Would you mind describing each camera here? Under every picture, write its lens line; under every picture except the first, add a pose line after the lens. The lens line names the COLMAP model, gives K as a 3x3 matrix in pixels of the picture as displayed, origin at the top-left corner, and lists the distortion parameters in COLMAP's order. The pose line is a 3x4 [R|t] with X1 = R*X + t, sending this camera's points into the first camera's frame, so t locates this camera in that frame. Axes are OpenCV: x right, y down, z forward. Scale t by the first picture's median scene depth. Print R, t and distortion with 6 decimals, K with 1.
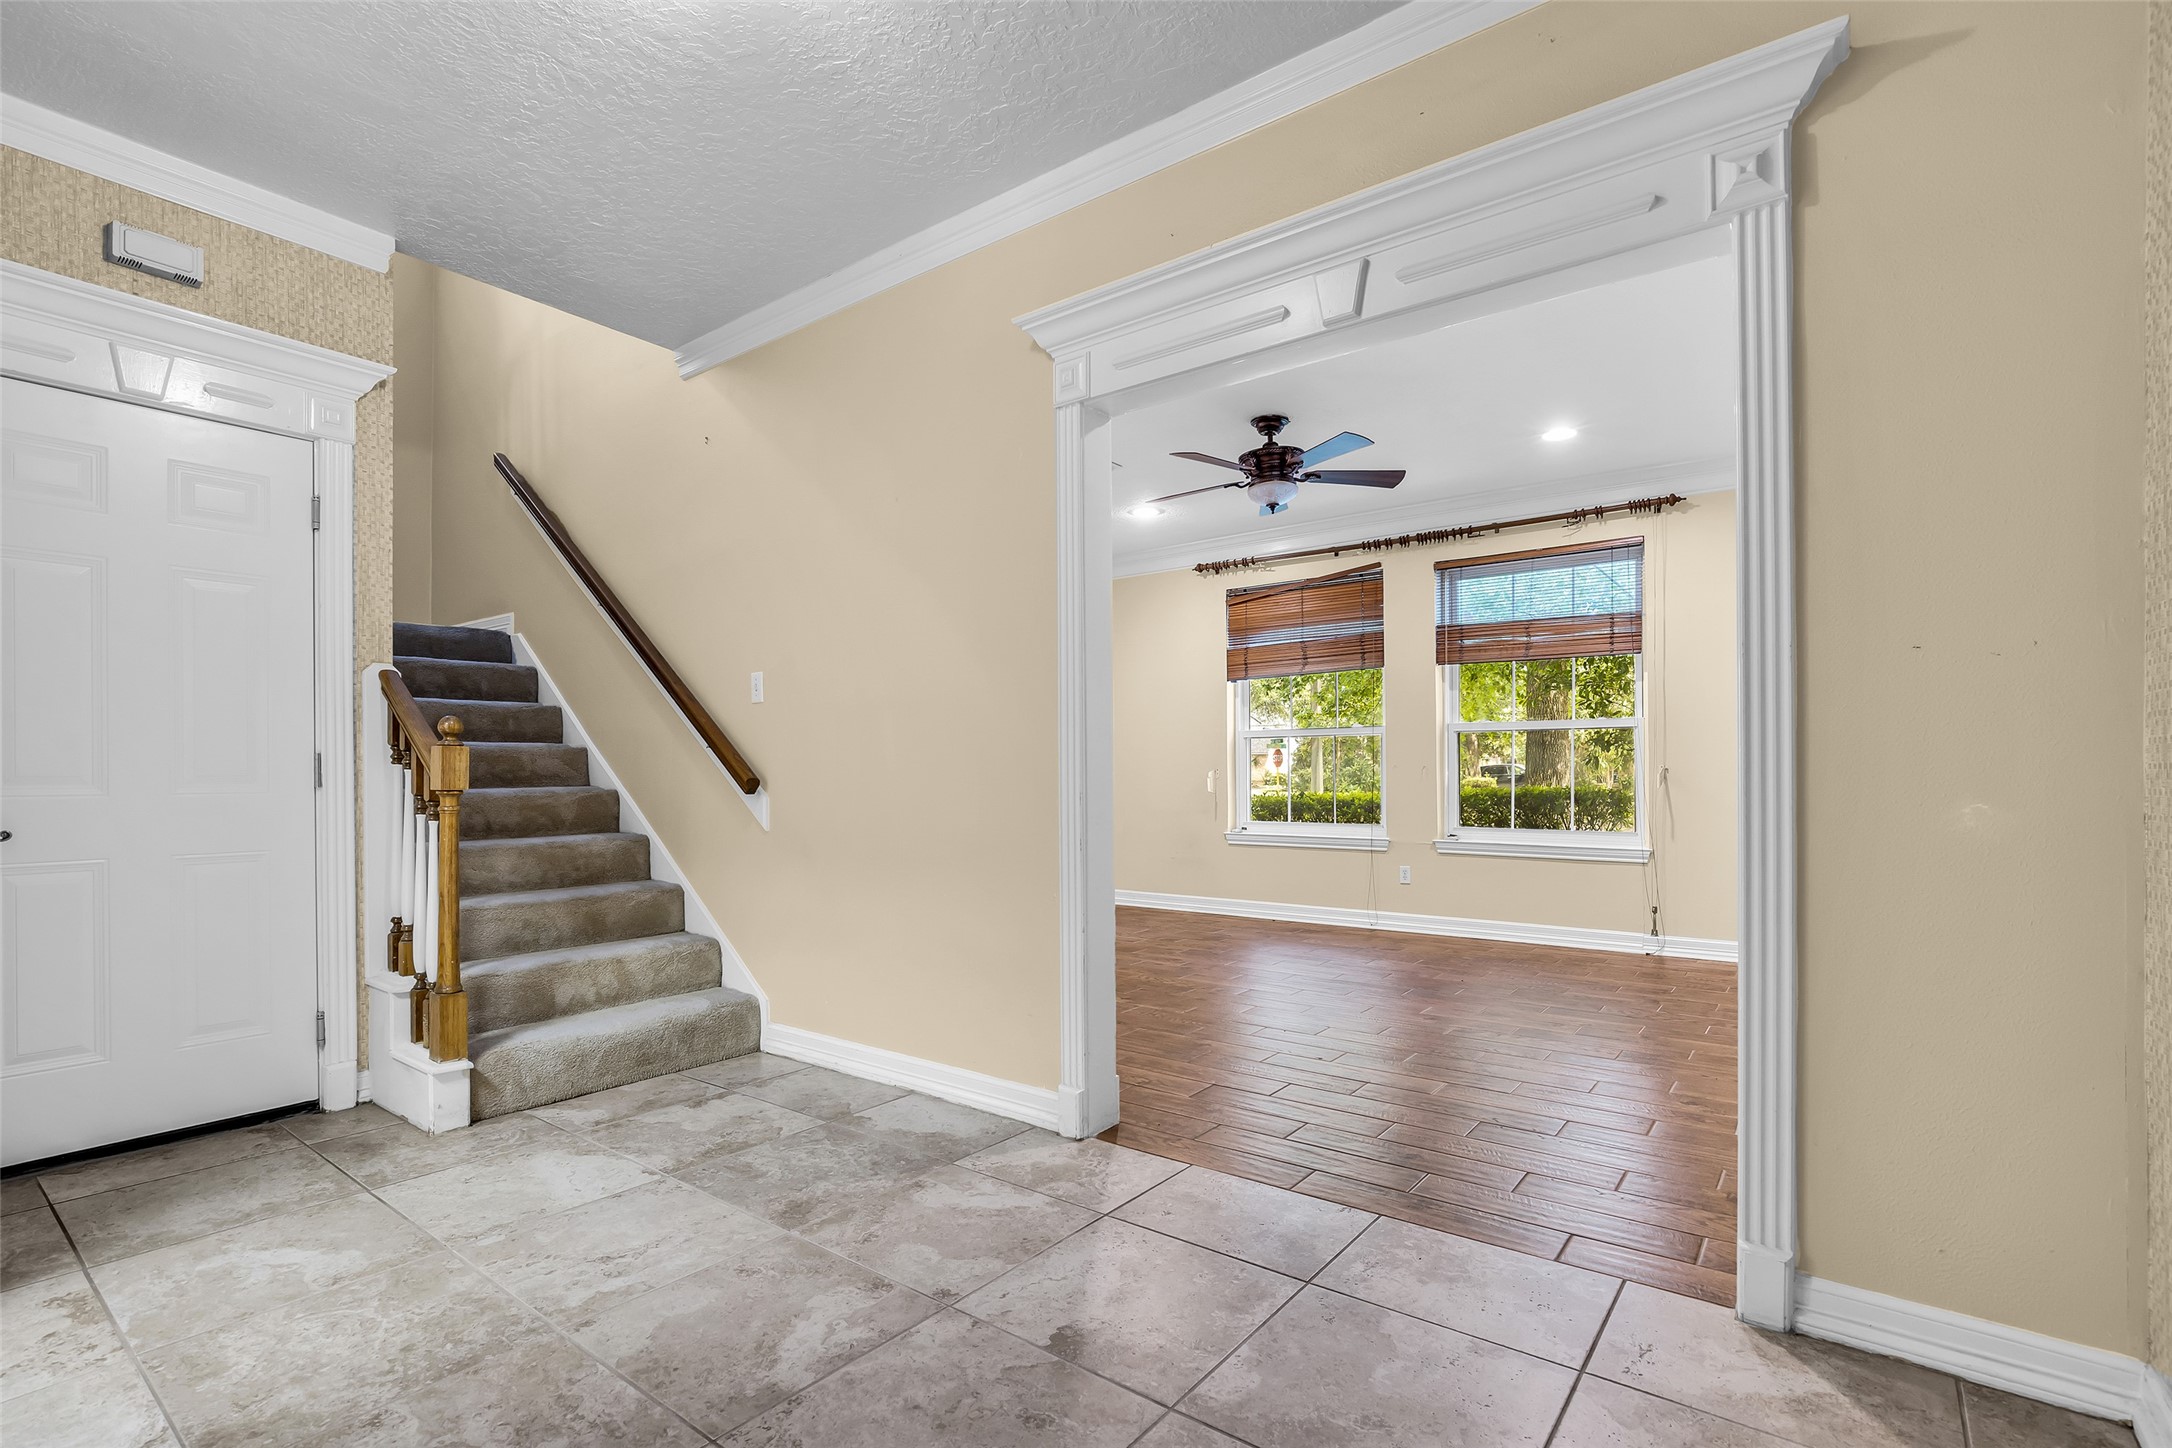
lens RADIAL K [[1009.7, 0, 1076.9], [0, 1009.7, 759.7], [0, 0, 1]] dist [-0.012363, 0.000513]
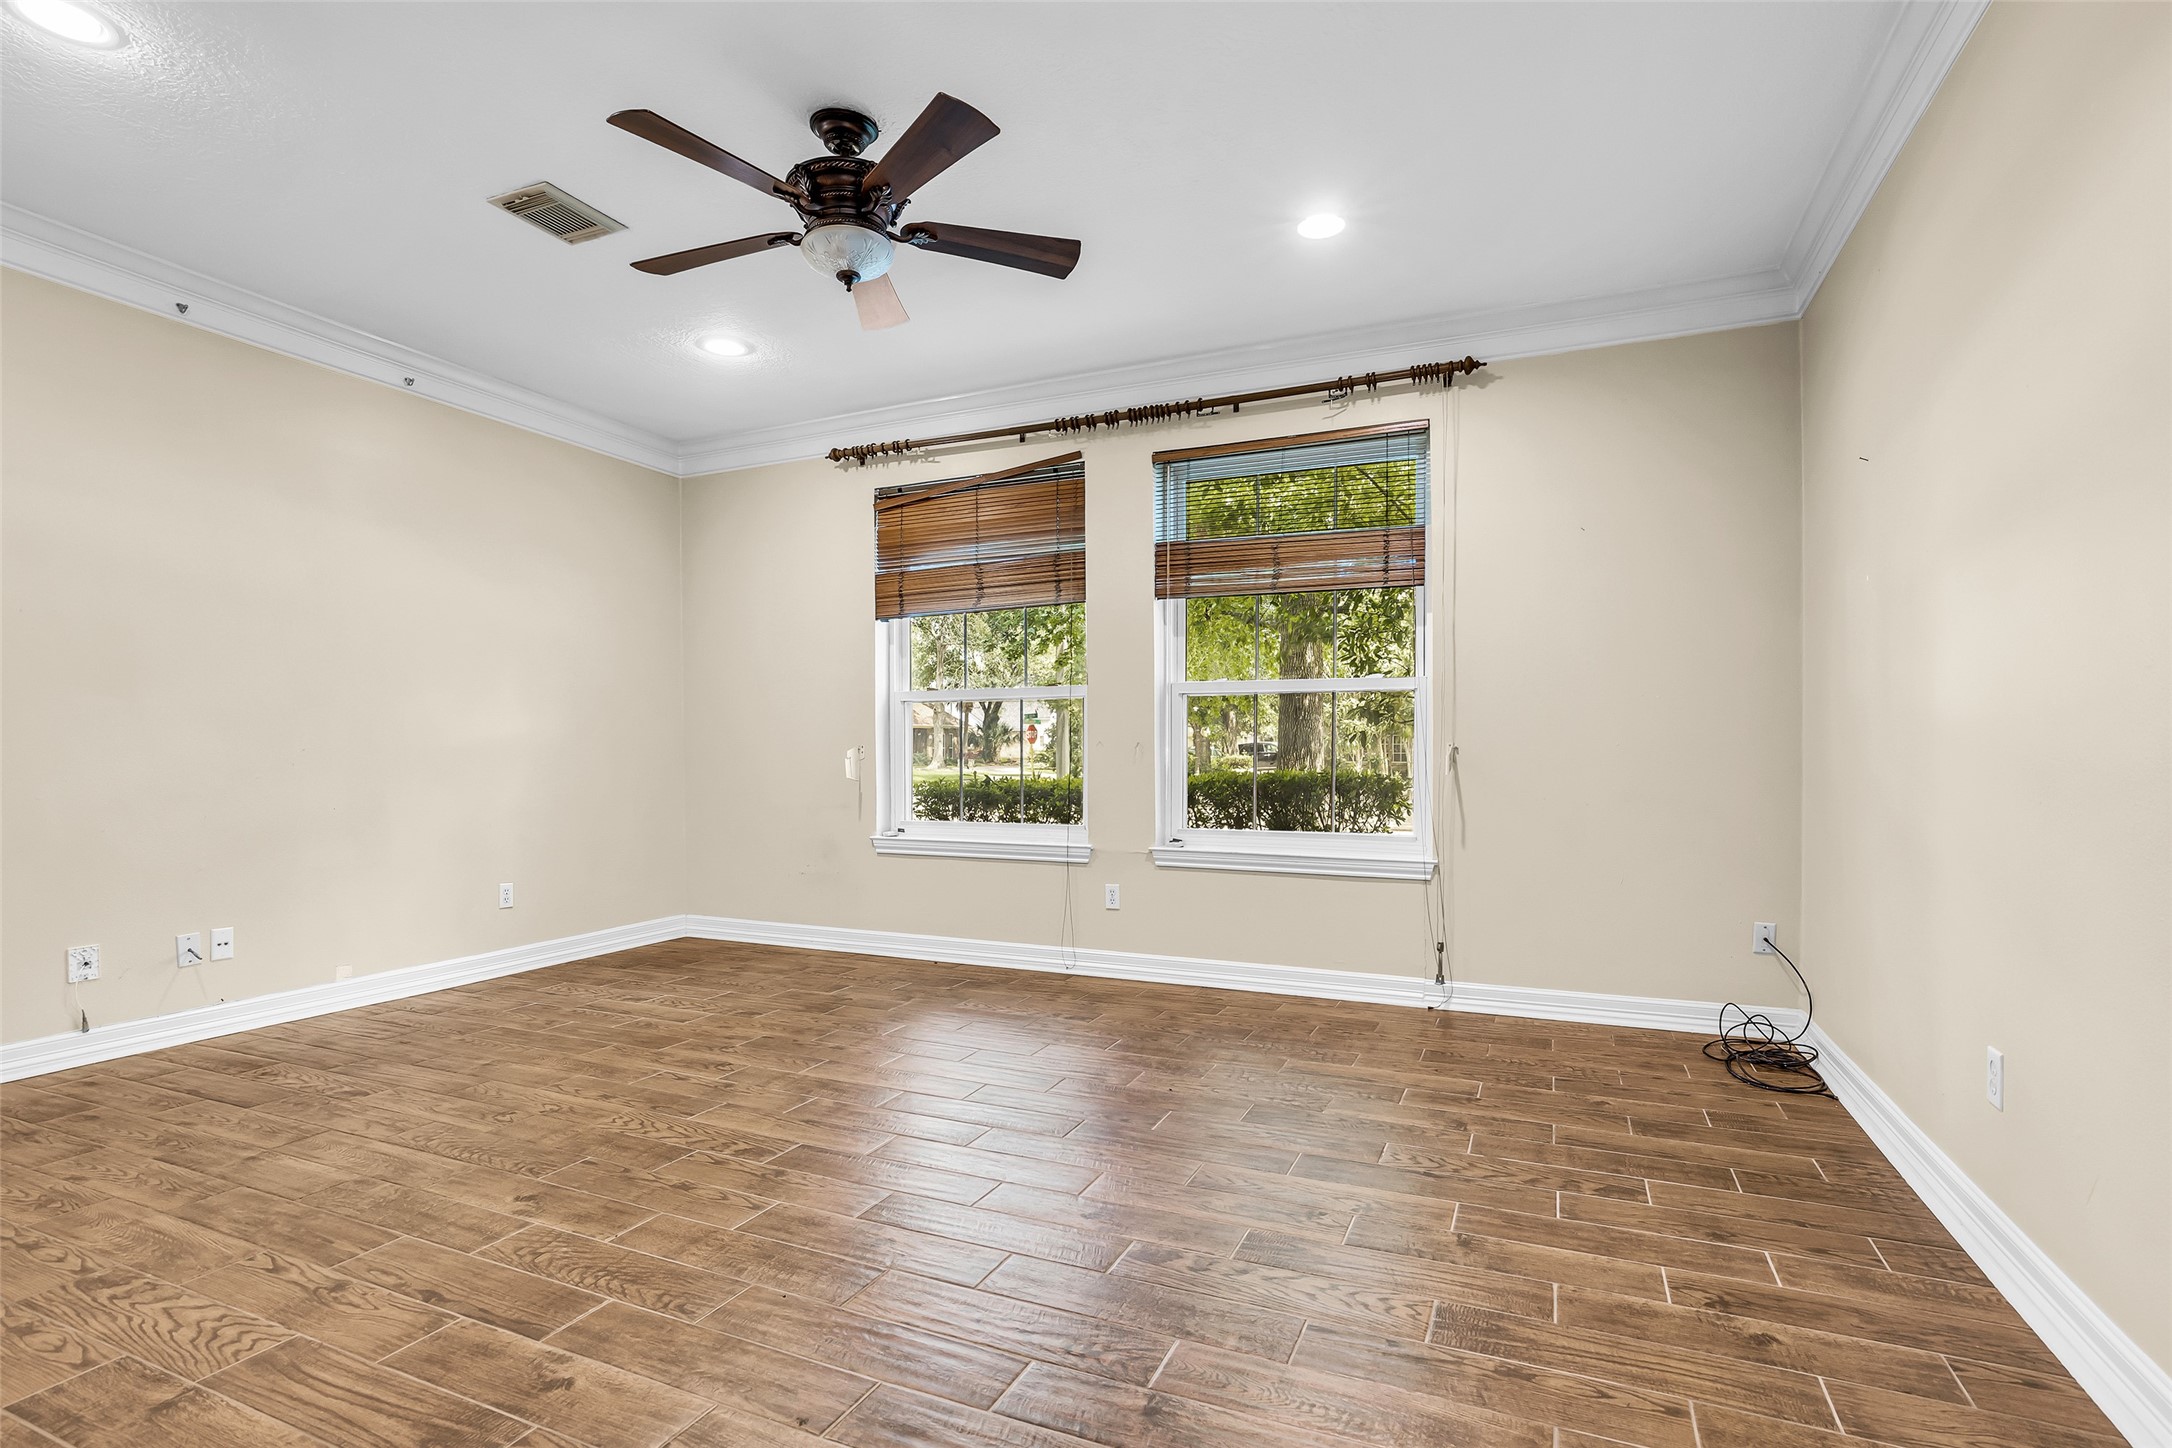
lens RADIAL K [[1009.7, 0, 1093.1], [0, 1009.7, 737.2], [0, 0, 1]] dist [-0.012363, 0.000513]
pose [[0.972751, 0.006268, 0.231768, 0.148066], [-0.006412, 0.999979, -0.000134, 0.002702], [-0.231764, -0.001356, 0.972771, 0.316188]]
